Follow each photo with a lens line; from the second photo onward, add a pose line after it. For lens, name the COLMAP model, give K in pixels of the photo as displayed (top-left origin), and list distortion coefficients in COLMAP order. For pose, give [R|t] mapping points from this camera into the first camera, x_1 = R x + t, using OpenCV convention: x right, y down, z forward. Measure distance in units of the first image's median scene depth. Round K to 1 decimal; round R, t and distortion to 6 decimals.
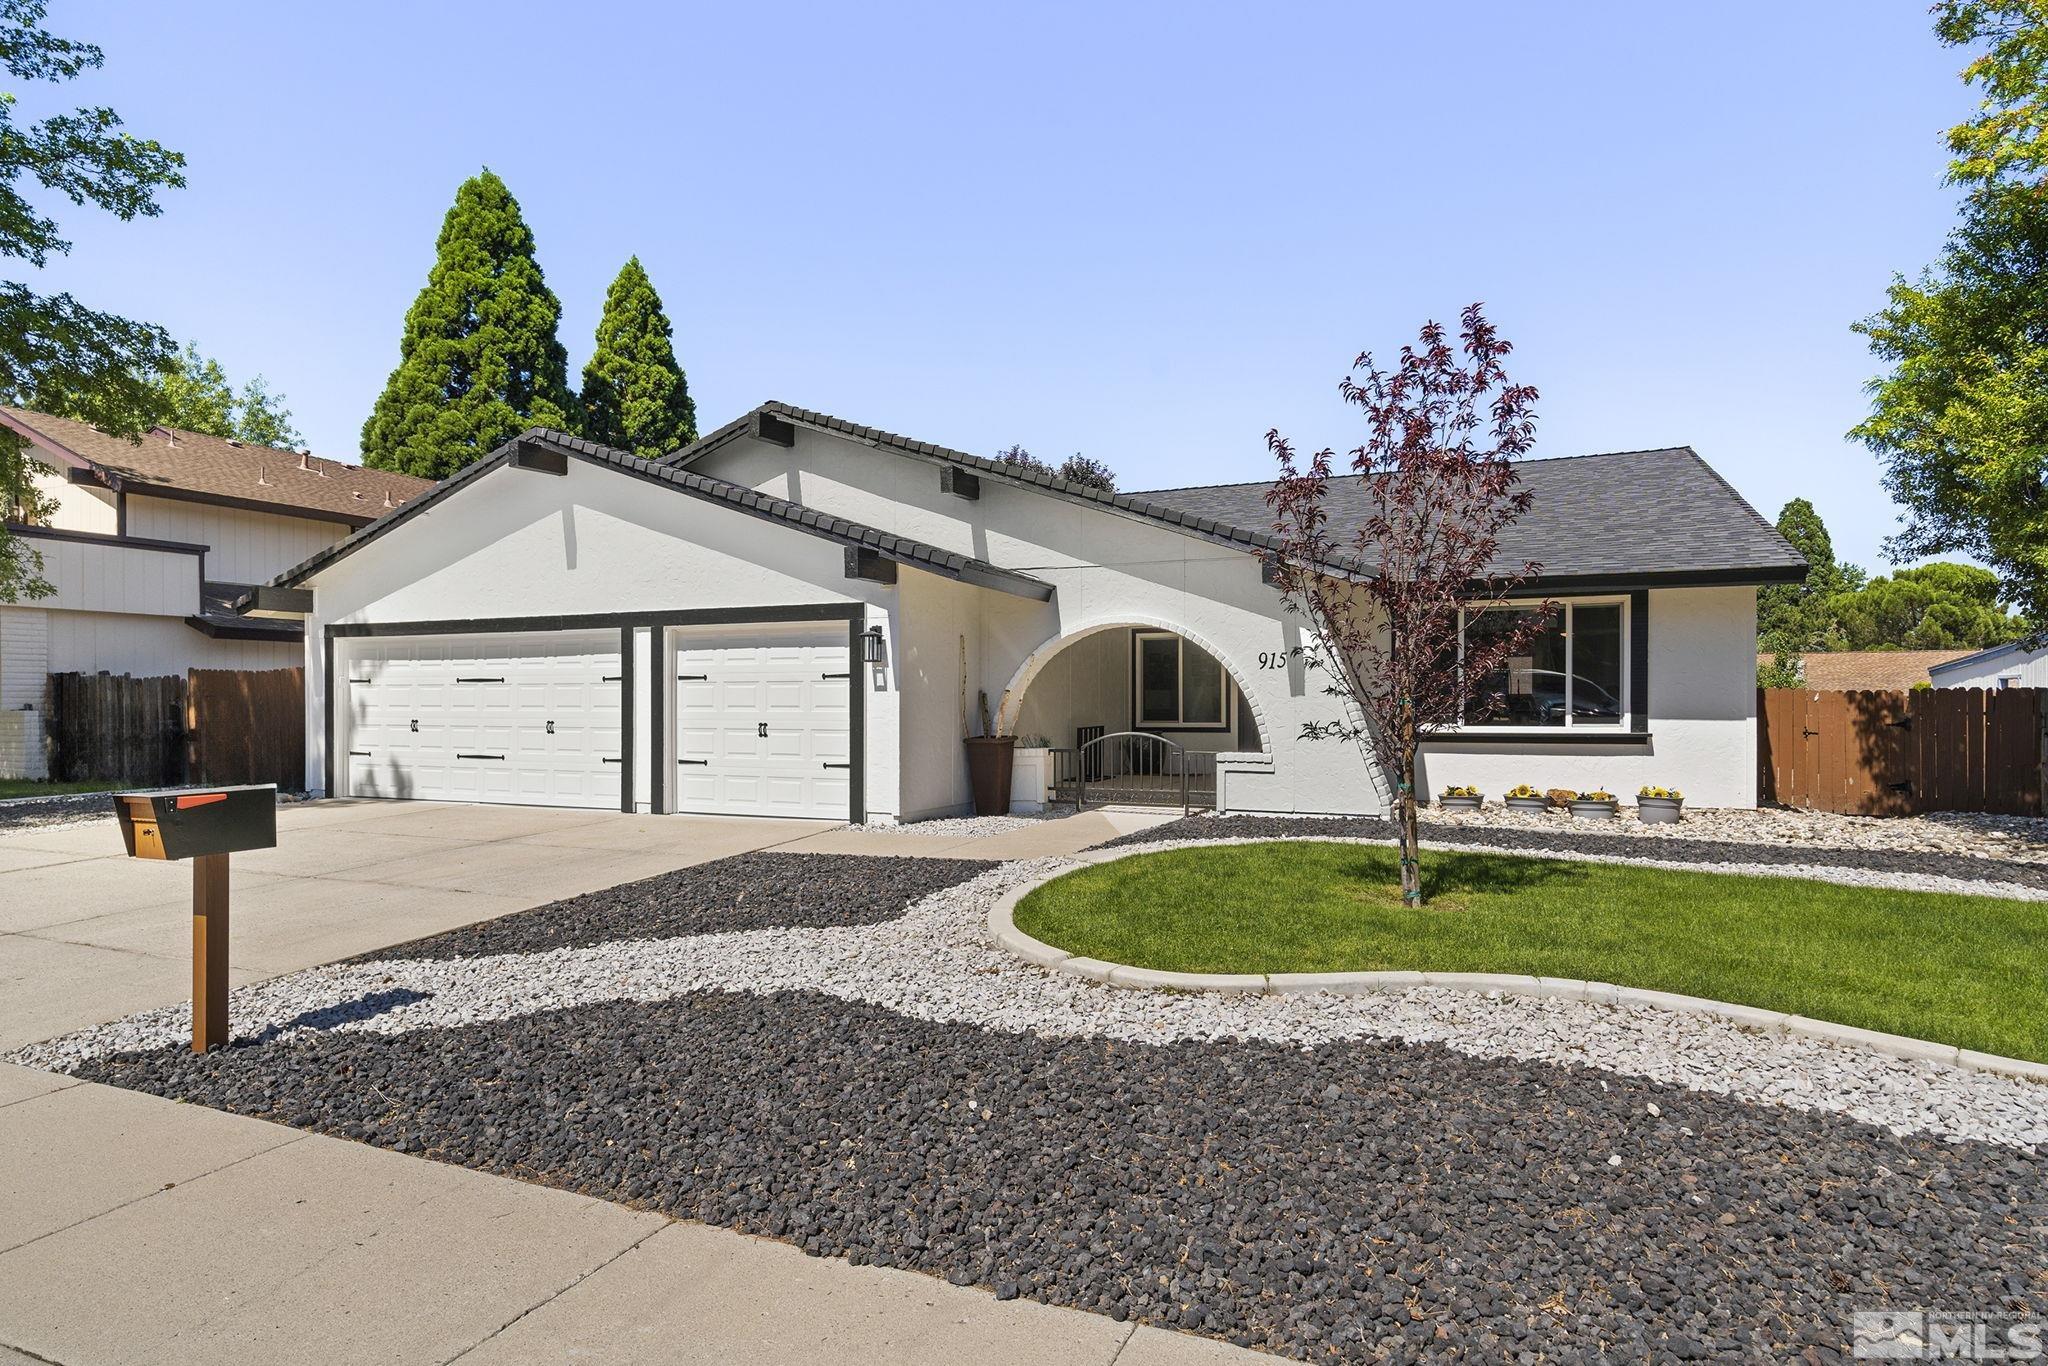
lens RADIAL K [[1055.6, 0, 1005.6], [0, 1055.6, 688.1], [0, 0, 1]] dist [-0.005560, 0.003371]
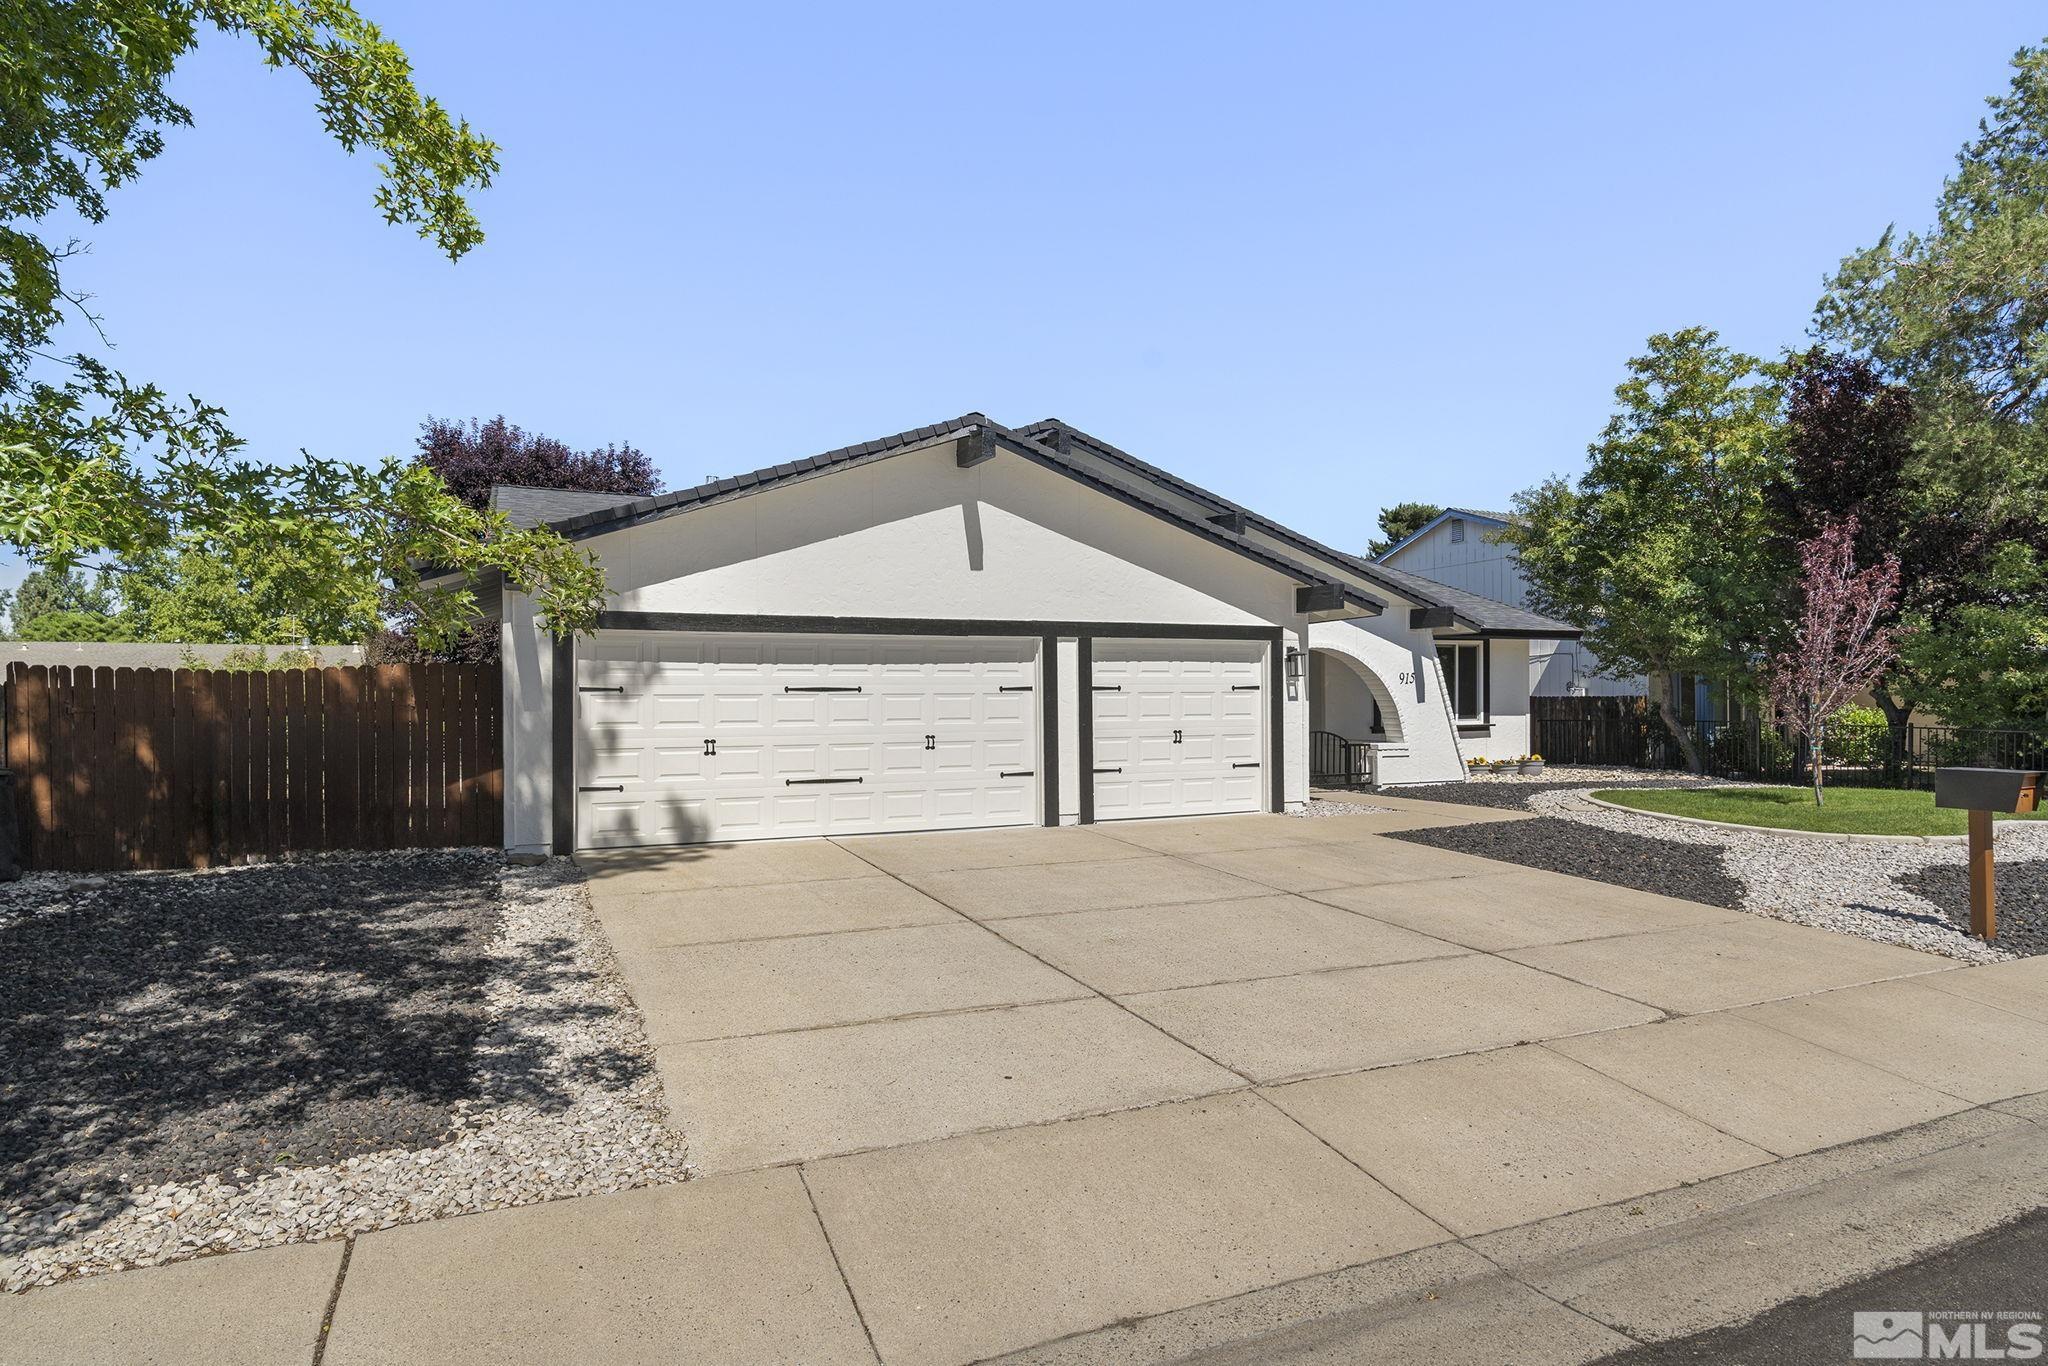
lens RADIAL K [[1055.6, 0, 950.7], [0, 1055.6, 695.0], [0, 0, 1]] dist [-0.005560, 0.003371]
pose [[0.720379, -0.000413, 0.693581, -1.107269], [0.002955, 0.999993, -0.002473, -0.001603], [-0.693575, 0.003831, 0.720375, 0.361100]]
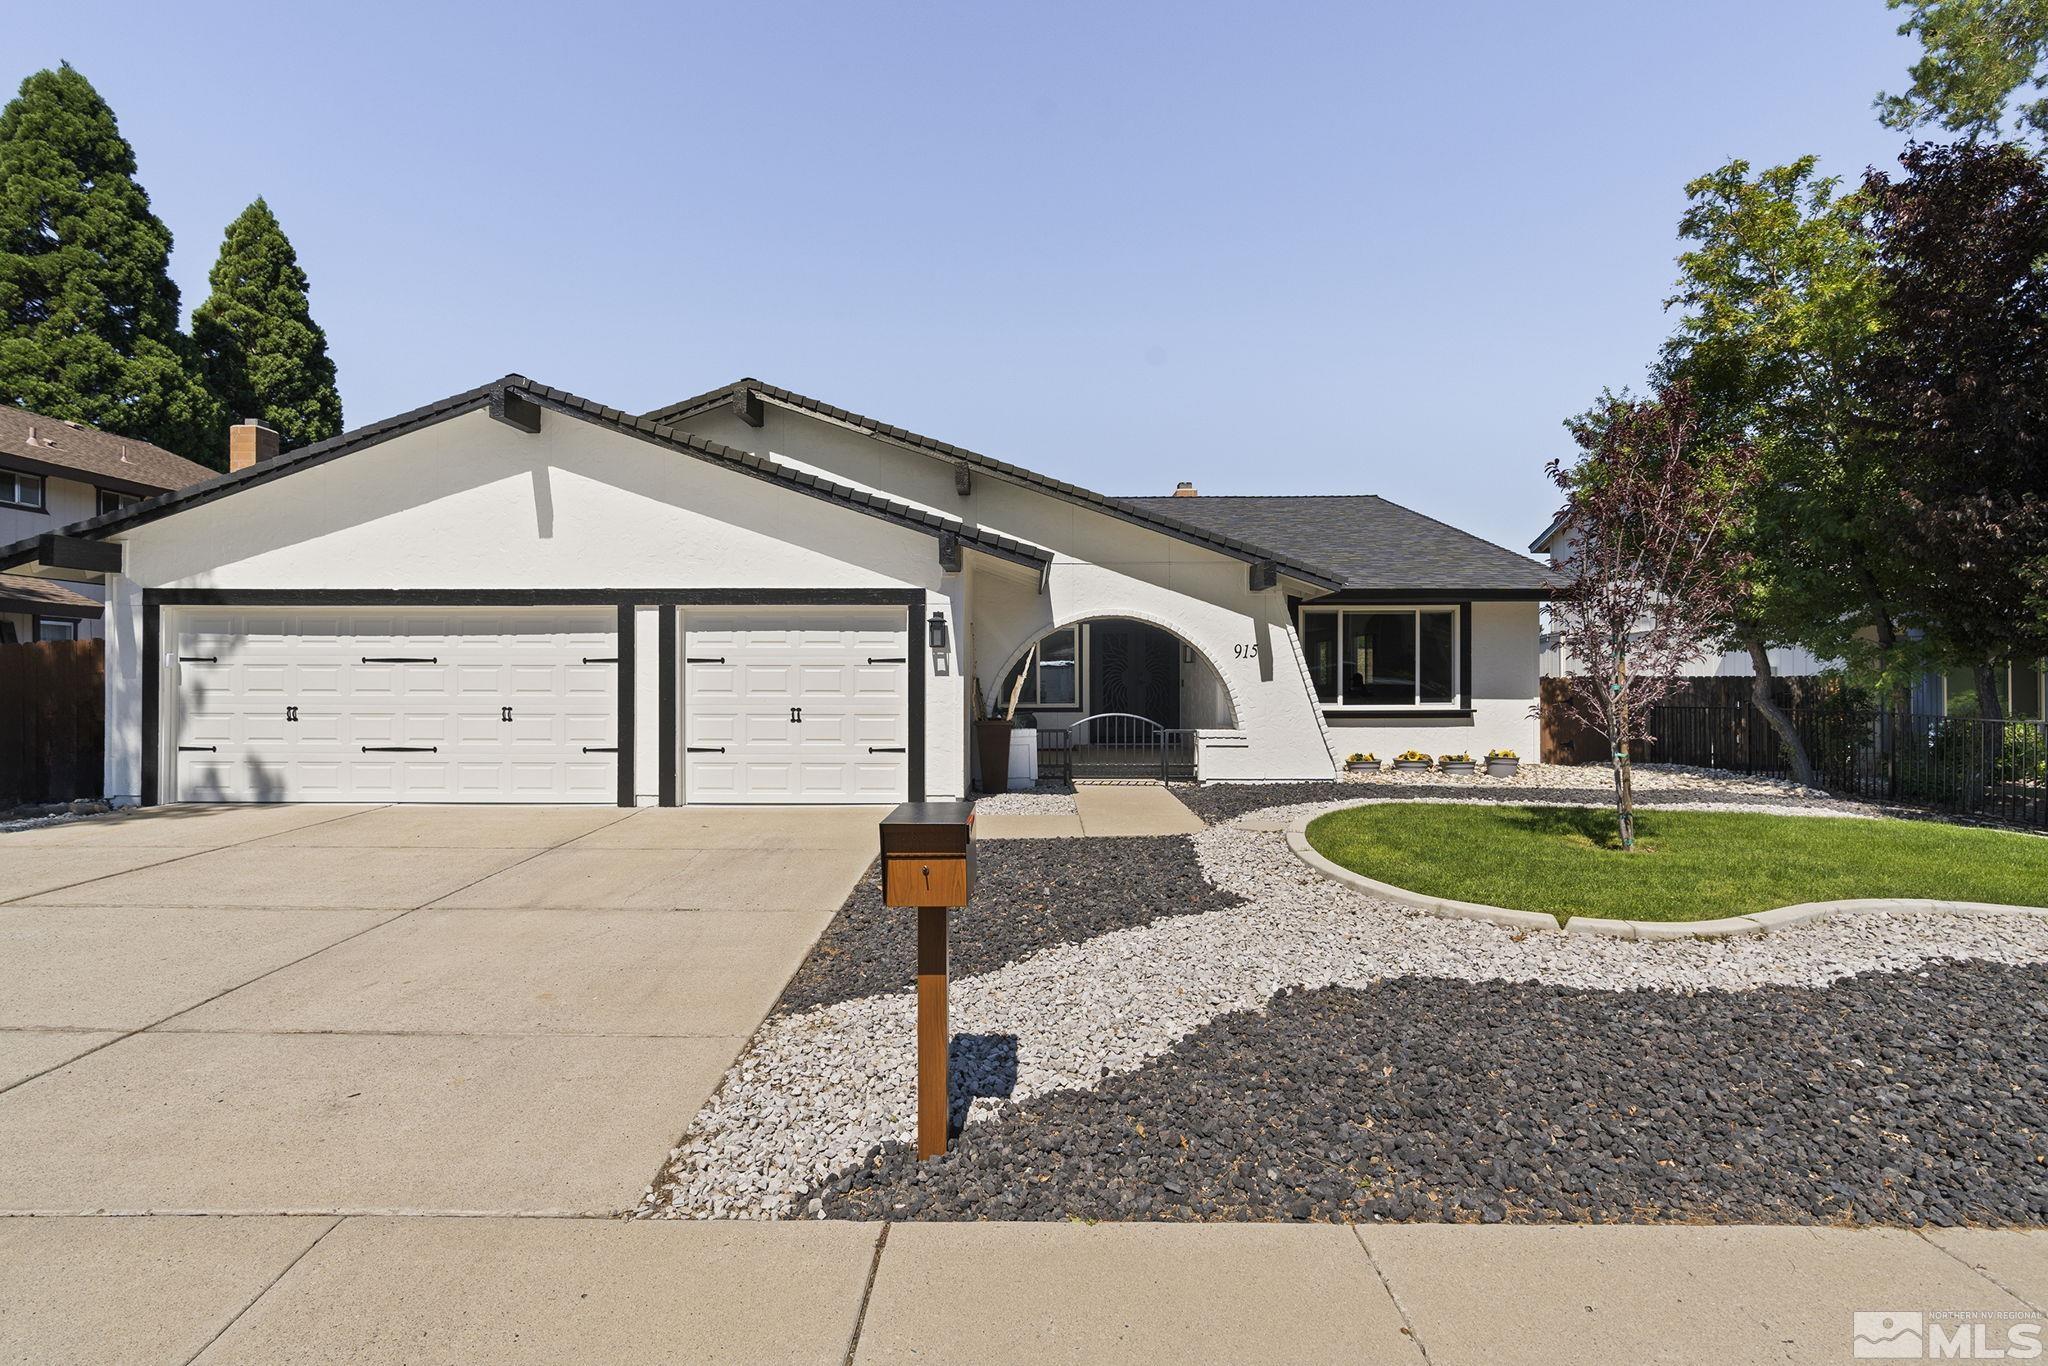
lens RADIAL K [[924.9, 0, 995.0], [0, 924.9, 667.9], [0, 0, 1]] dist [-0.013881, 0.003098]
pose [[0.927026, 0.007094, 0.374930, -0.363537], [-0.005770, 0.999973, -0.004654, -0.000950], [-0.374952, 0.002151, 0.927042, 0.135942]]
